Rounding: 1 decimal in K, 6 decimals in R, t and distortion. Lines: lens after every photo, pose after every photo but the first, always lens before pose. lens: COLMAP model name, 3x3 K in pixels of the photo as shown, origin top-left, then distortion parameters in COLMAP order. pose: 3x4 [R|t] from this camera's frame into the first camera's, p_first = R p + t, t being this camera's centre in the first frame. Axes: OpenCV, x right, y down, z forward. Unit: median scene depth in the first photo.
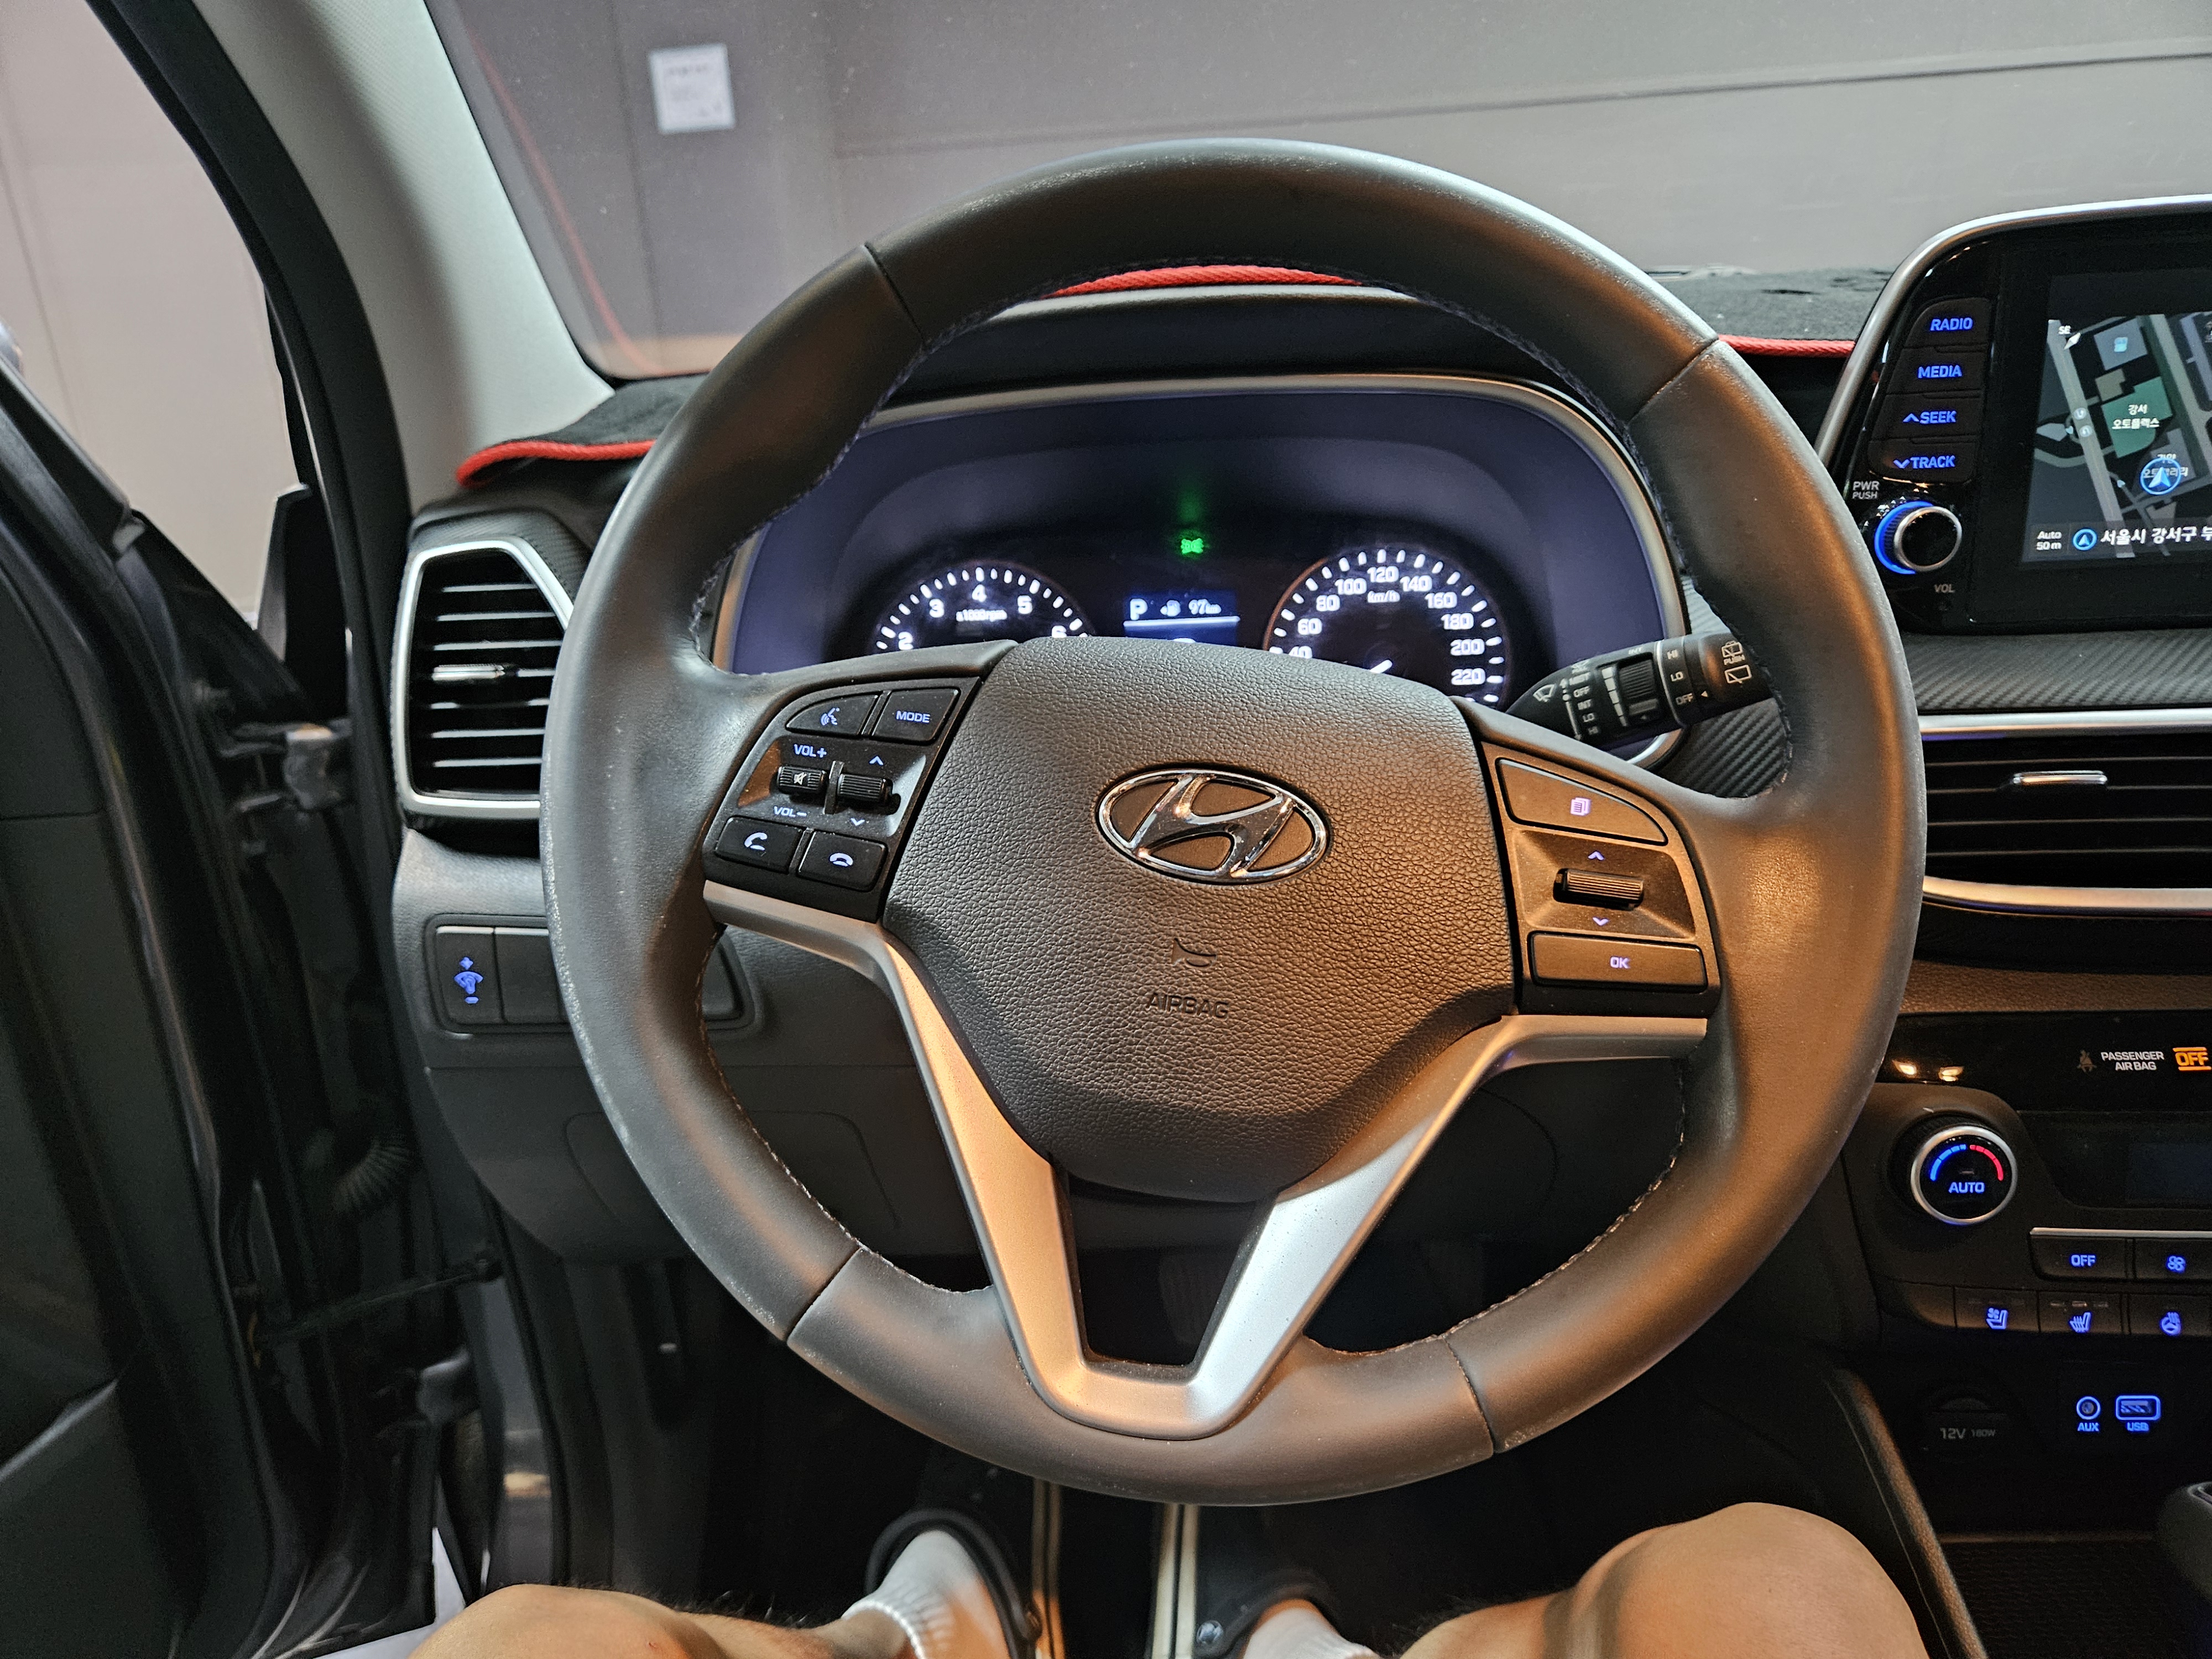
lens RADIAL K [[1521.0, 0, 1085.5], [0, 1521.0, 855.6], [0, 0, 1]] dist [0.059664, -0.042242]
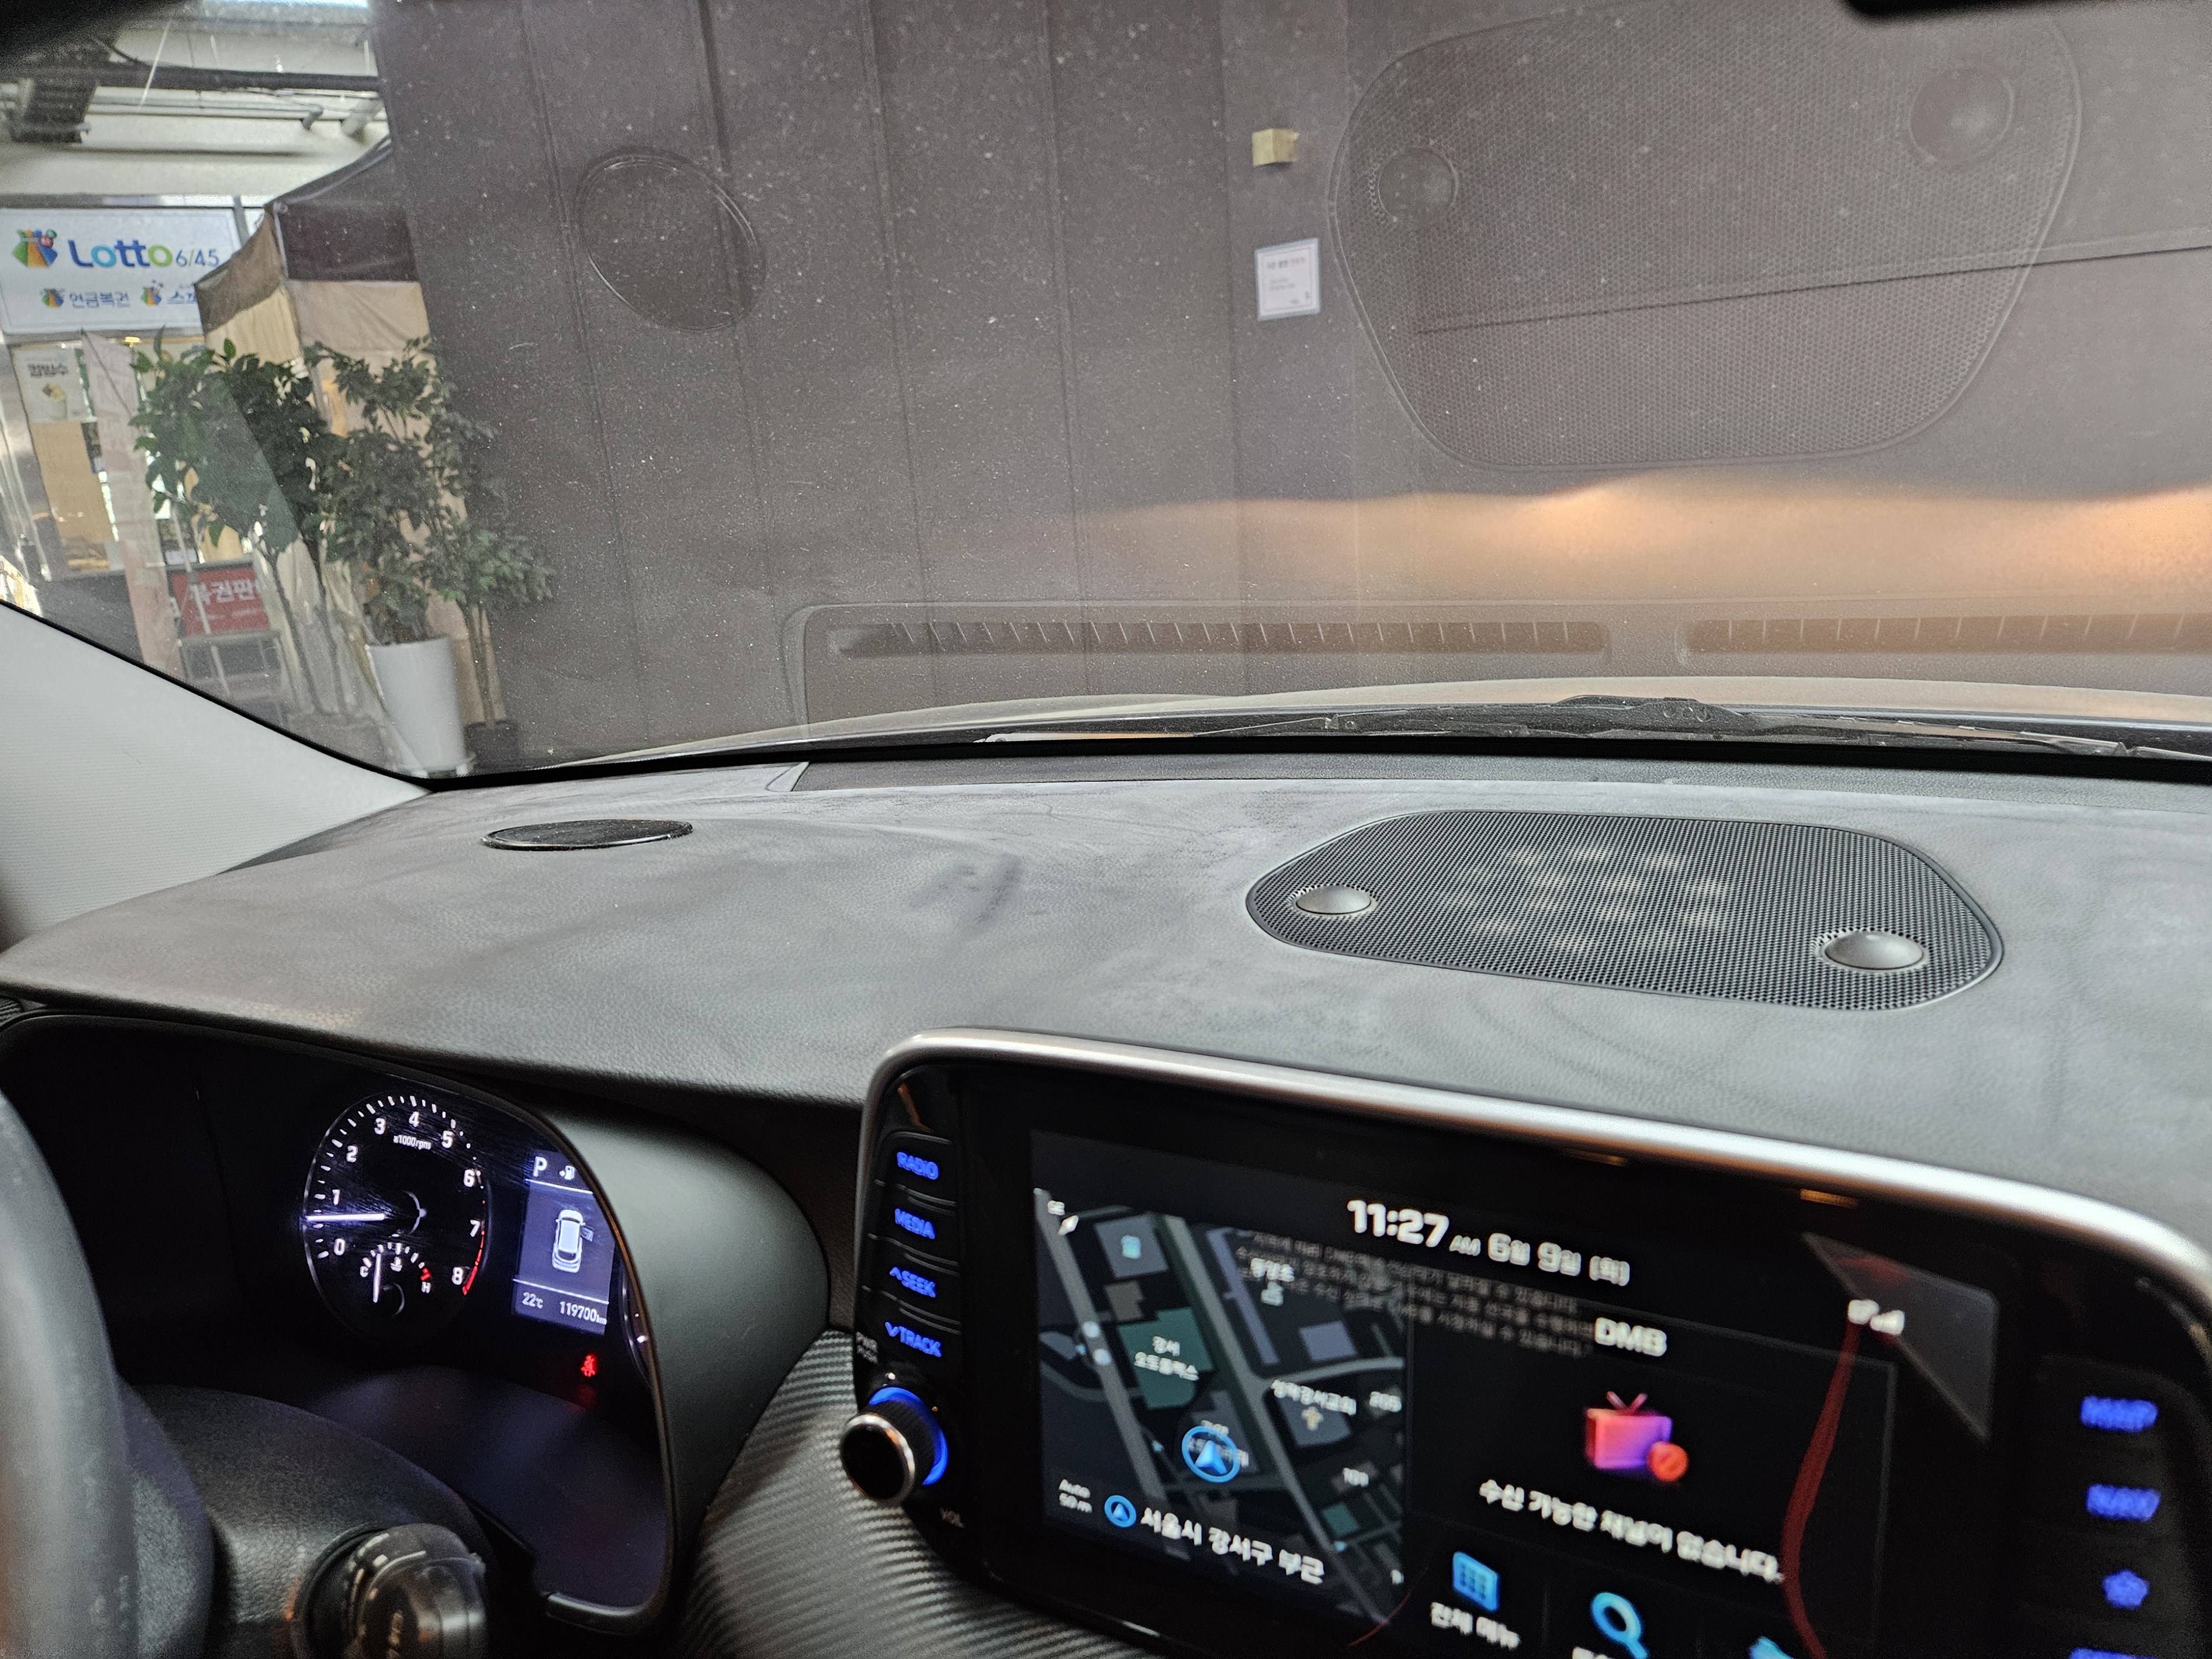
lens RADIAL K [[1521.0, 0, 1102.2], [0, 1521.0, 865.9], [0, 0, 1]] dist [0.059664, -0.042242]
pose [[0.899496, 0.112693, -0.422147, 0.876031], [-0.138991, 0.989779, -0.031934, -0.448866], [0.414233, 0.087399, 0.905965, 0.385945]]
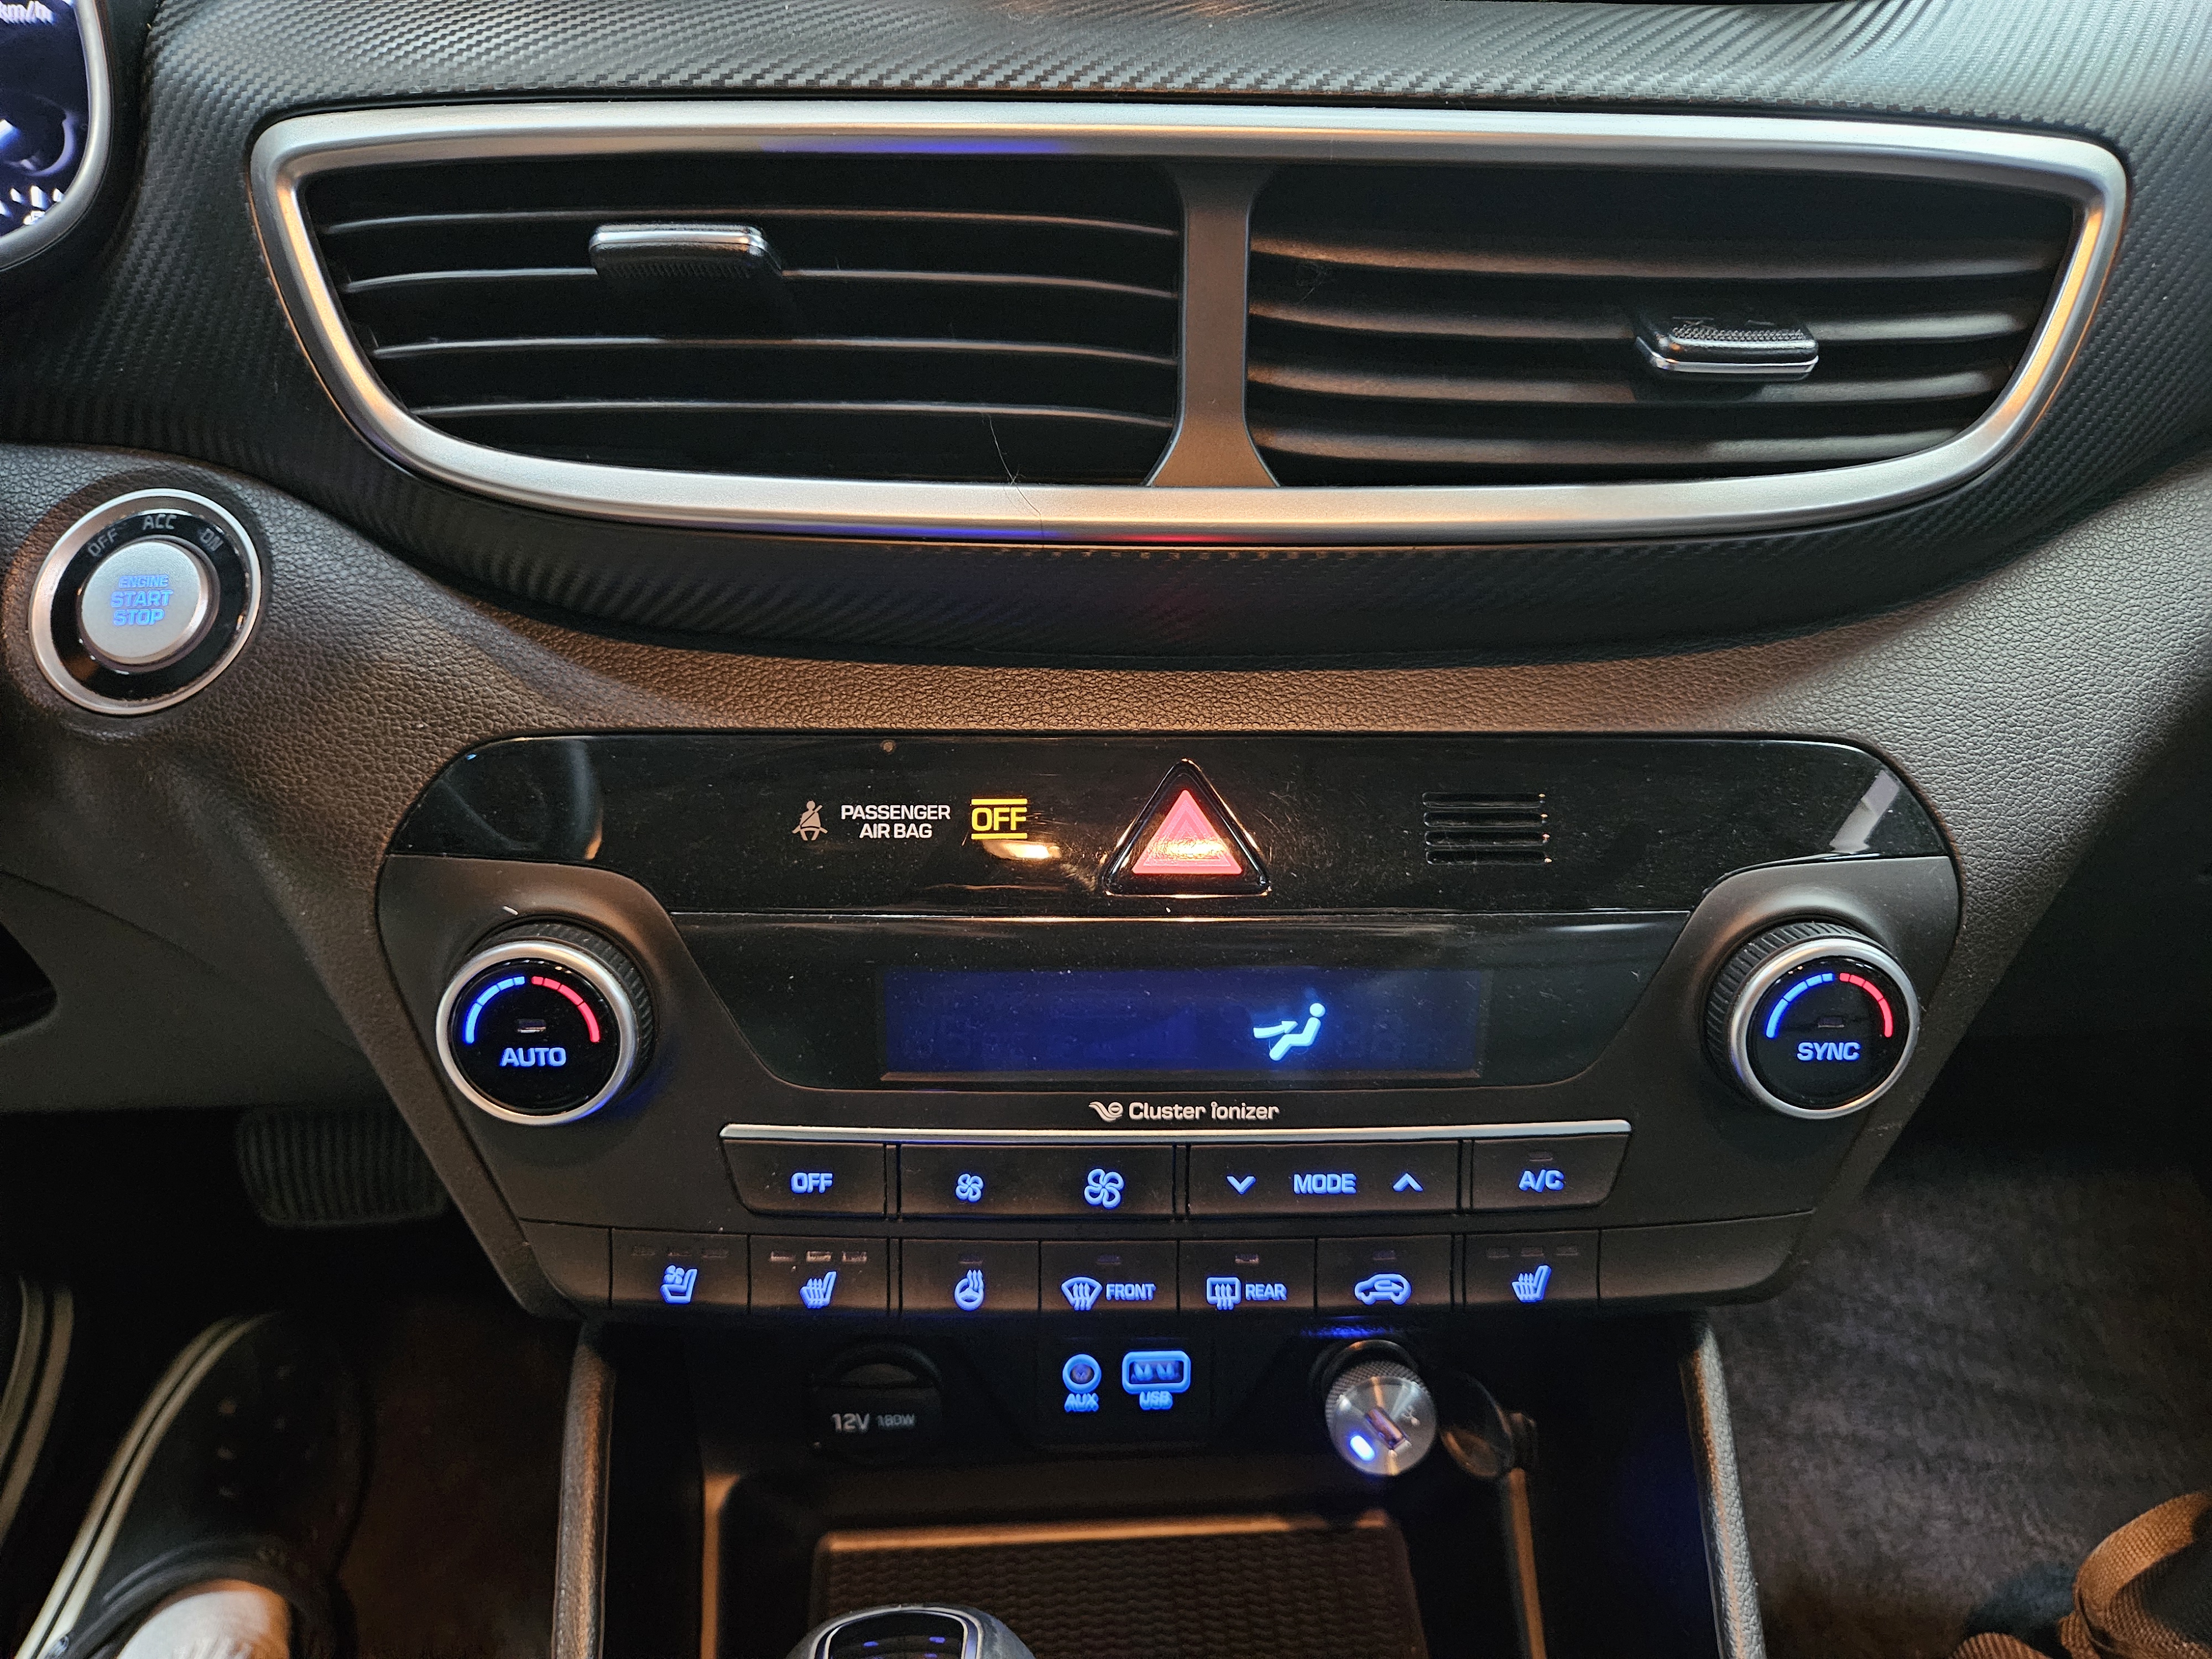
lens RADIAL K [[1521.0, 0, 1099.6], [0, 1521.0, 833.4], [0, 0, 1]] dist [0.059664, -0.042242]
pose [[0.994231, 0.017069, 0.105894, 0.676163], [-0.028566, 0.993737, 0.108027, 0.075786], [-0.103387, -0.110429, 0.988492, 0.460543]]
